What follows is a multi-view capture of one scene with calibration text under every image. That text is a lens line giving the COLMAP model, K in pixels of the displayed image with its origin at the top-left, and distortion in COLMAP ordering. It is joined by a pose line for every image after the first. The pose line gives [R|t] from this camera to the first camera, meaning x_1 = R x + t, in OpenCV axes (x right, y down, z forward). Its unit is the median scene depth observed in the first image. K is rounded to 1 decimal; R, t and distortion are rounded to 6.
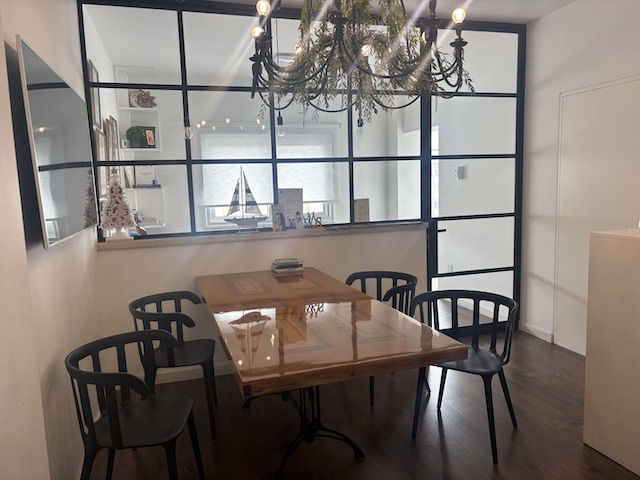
lens RADIAL K [[488.8, 0, 320.0], [0, 488.8, 240.0], [0, 0, 1]] dist [0.090780, -0.167354]
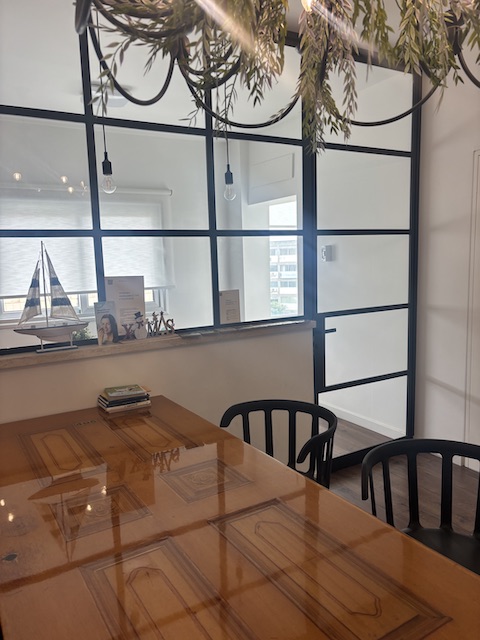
lens RADIAL K [[488.8, 0, 240.0], [0, 488.8, 320.0], [0, 0, 1]] dist [0.090780, -0.167354]
pose [[0.974439, -0.028625, 0.222819, -0.057467], [0.028219, 0.999589, 0.005008, -0.046501], [-0.222871, 0.001408, 0.974847, 0.331747]]
